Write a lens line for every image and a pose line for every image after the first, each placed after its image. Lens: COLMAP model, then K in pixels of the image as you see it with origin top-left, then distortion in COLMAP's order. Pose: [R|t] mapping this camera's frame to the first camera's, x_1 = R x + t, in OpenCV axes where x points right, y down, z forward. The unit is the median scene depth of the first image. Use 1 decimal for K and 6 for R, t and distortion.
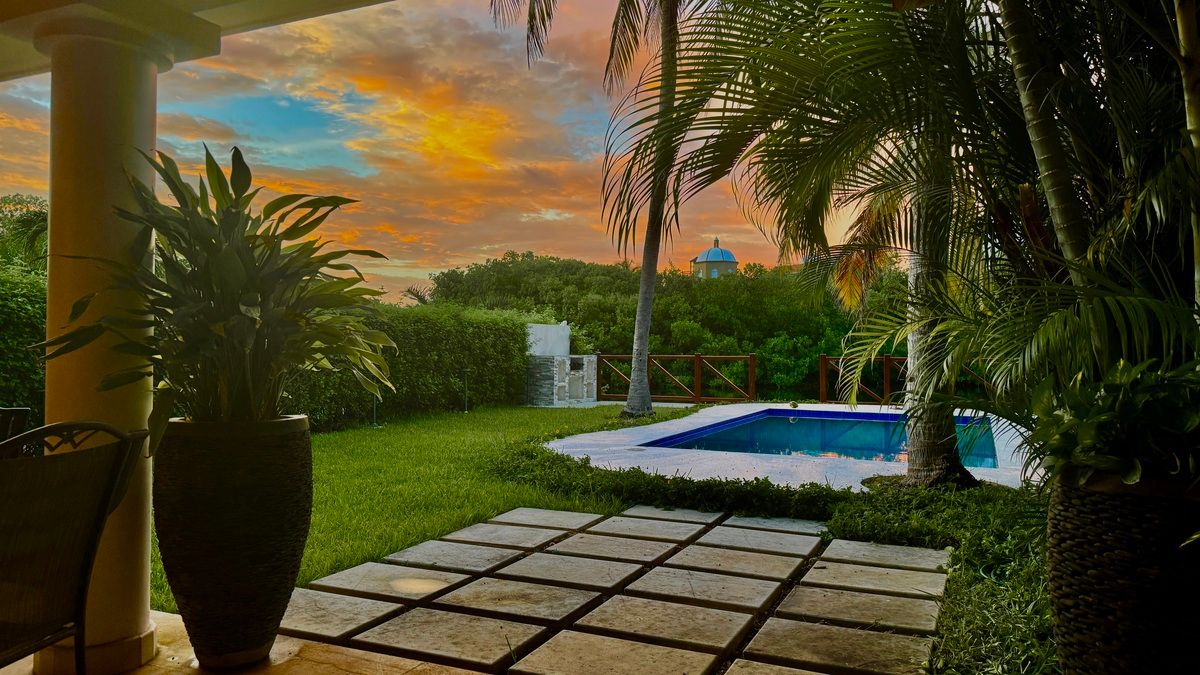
lens RADIAL K [[833.7, 0, 600.0], [0, 833.7, 337.5], [0, 0, 1]] dist [0.175341, -0.000043]
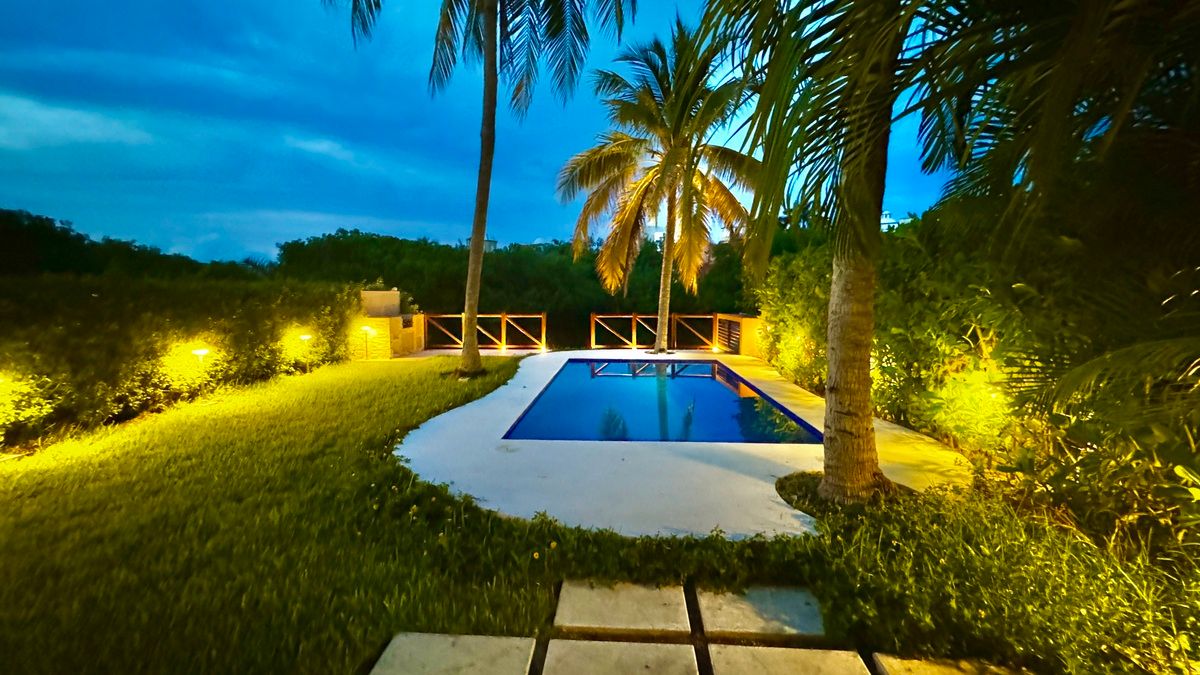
lens RADIAL K [[488.4, 0, 600.0], [0, 488.4, 337.5], [0, 0, 1]] dist [-0.003613, -0.000160]
pose [[0.930631, -0.037624, 0.364019, -0.010134], [-0.000624, 0.994537, 0.104387, -0.008579], [-0.365958, -0.097373, 0.925523, 0.081081]]
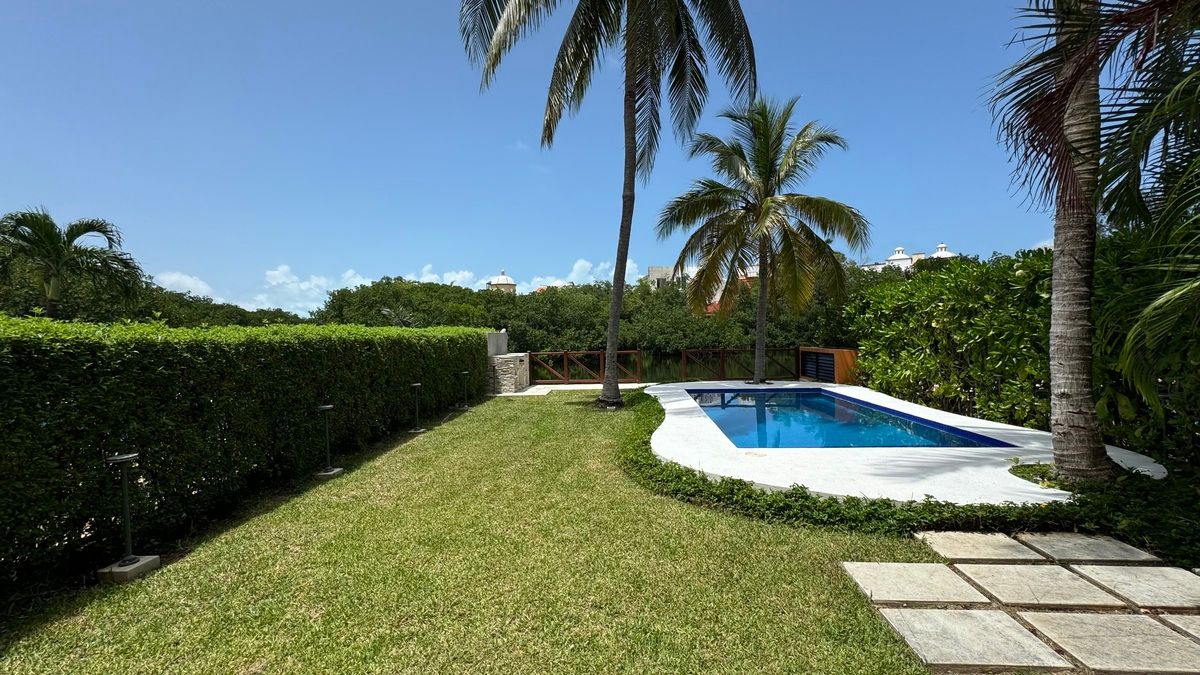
lens RADIAL K [[481.5, 0, 600.0], [0, 481.5, 337.5], [0, 0, 1]] dist [-0.001731, -0.000092]
pose [[0.937420, -0.028368, 0.347042, -0.067800], [0.021193, 0.999476, 0.024455, -0.008724], [-0.347554, -0.015570, 0.937531, 0.078375]]
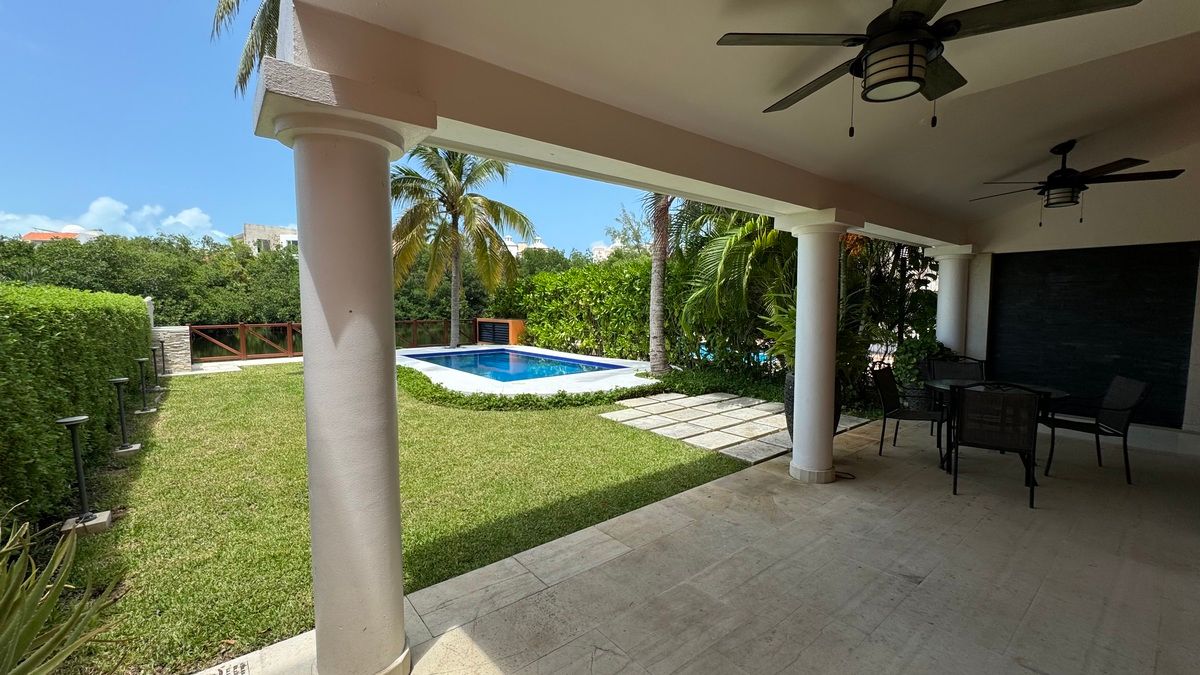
lens RADIAL K [[481.5, 0, 600.0], [0, 481.5, 337.5], [0, 0, 1]] dist [-0.001731, -0.000092]
pose [[0.441935, -0.071164, 0.894220, -0.142575], [-0.008770, 0.996458, 0.083635, -0.010058], [-0.897004, -0.044803, 0.439746, 0.065992]]
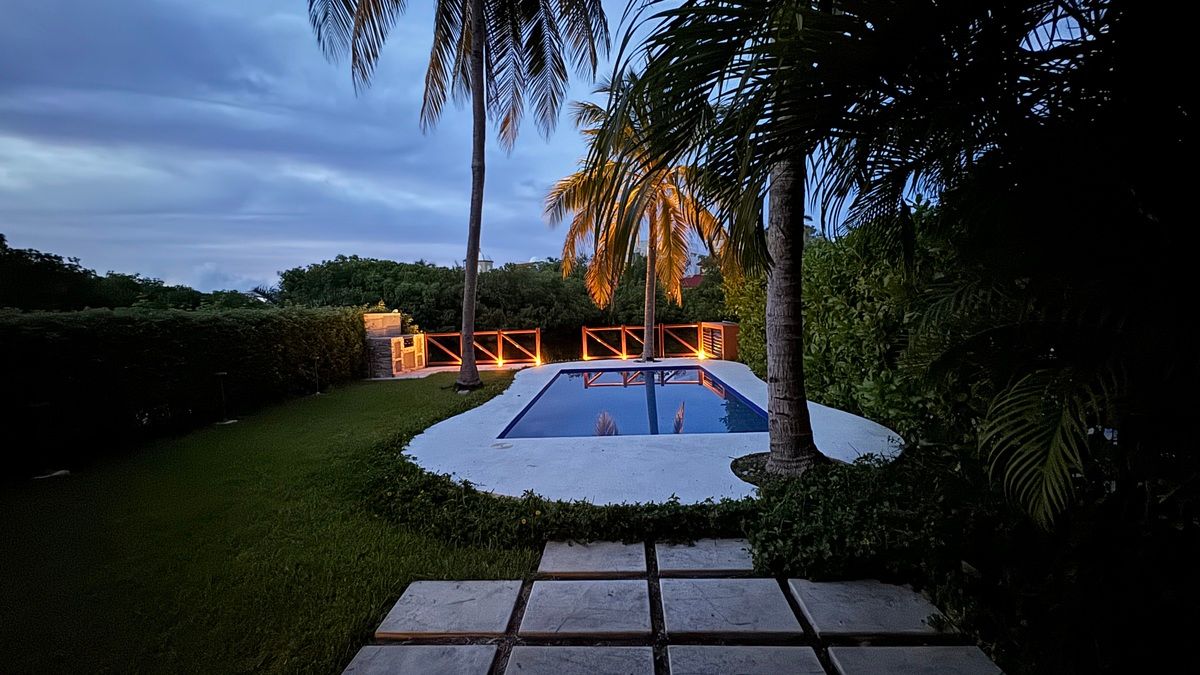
lens RADIAL K [[481.5, 0, 600.0], [0, 481.5, 337.5], [0, 0, 1]] dist [-0.001731, -0.000092]
pose [[0.926792, -0.063295, 0.370203, -0.010956], [0.037885, 0.996424, 0.075520, -0.008277], [-0.373659, -0.055966, 0.925876, 0.067543]]
